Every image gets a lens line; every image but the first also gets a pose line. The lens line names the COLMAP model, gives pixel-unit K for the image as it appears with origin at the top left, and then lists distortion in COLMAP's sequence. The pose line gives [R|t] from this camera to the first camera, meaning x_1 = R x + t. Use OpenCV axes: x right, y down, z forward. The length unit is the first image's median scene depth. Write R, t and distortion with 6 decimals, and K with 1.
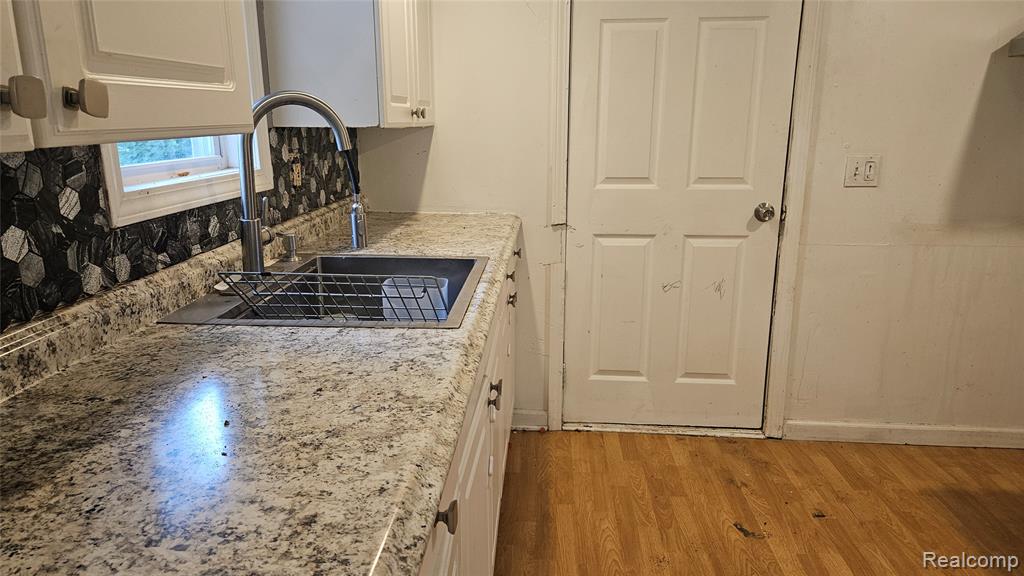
lens RADIAL K [[682.2, 0, 509.5], [0, 682.2, 286.2], [0, 0, 1]] dist [0.041400, -0.011425]
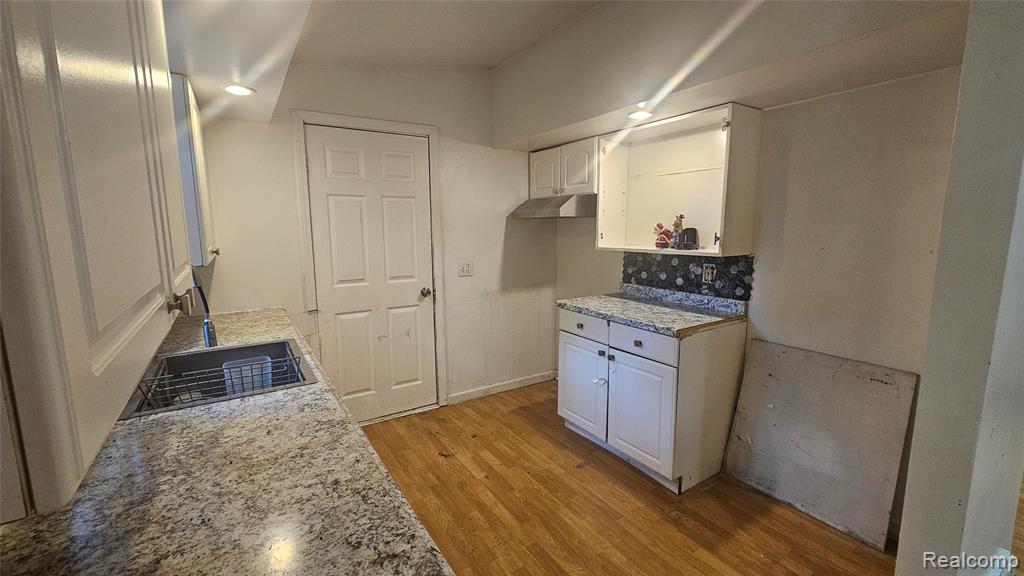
lens RADIAL K [[419.9, 0, 510.3], [0, 419.9, 288.2], [0, 0, 1]] dist [-0.002922, 0.000508]
pose [[0.800089, -0.092214, 0.592751, -0.156031], [0.146642, 0.988202, -0.044202, -0.031616], [-0.581682, 0.122288, 0.804172, -0.117418]]
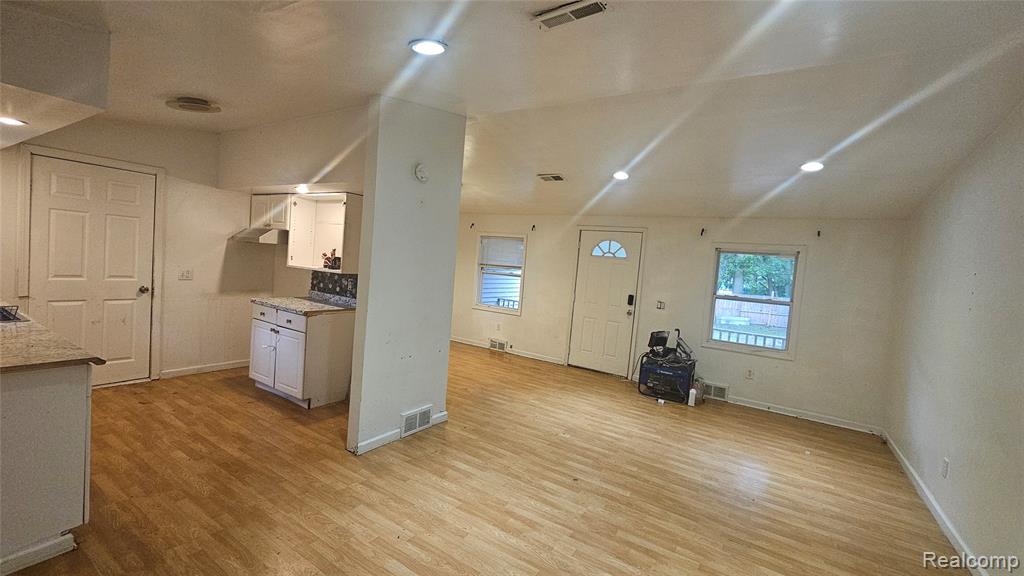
lens RADIAL K [[419.9, 0, 513.5], [0, 419.9, 287.3], [0, 0, 1]] dist [-0.002922, 0.000508]
pose [[0.476827, -0.012396, 0.878910, -0.372233], [0.125460, 0.990623, -0.054093, 0.153135], [-0.869998, 0.136061, 0.473911, -1.015064]]
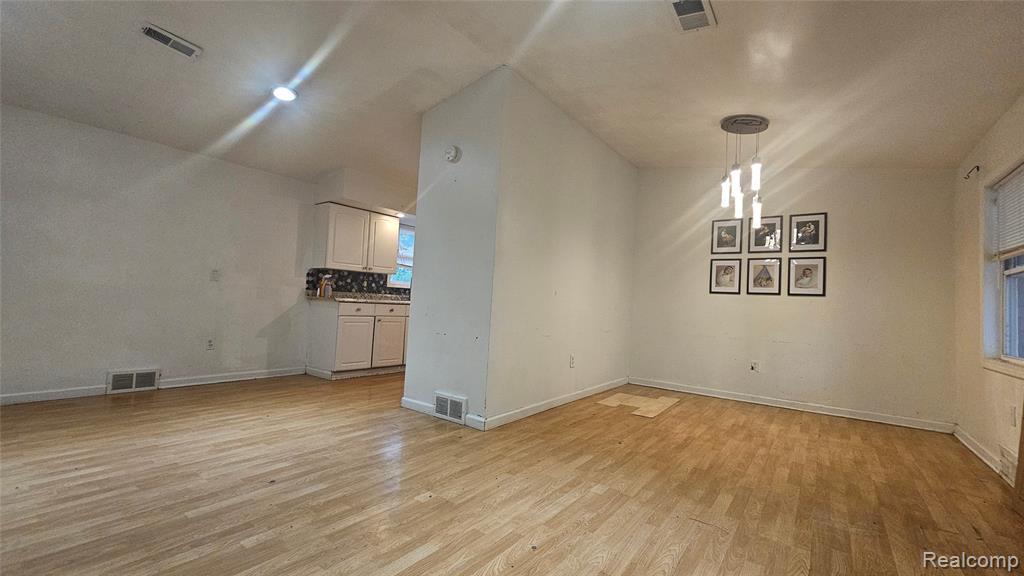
lens RADIAL K [[419.9, 0, 515.8], [0, 419.9, 287.9], [0, 0, 1]] dist [-0.002922, 0.000508]
pose [[0.838187, 0.016364, -0.545137, 1.643143], [-0.172318, 0.956292, -0.236246, 0.404010], [0.517444, 0.291956, 0.804372, -1.059283]]
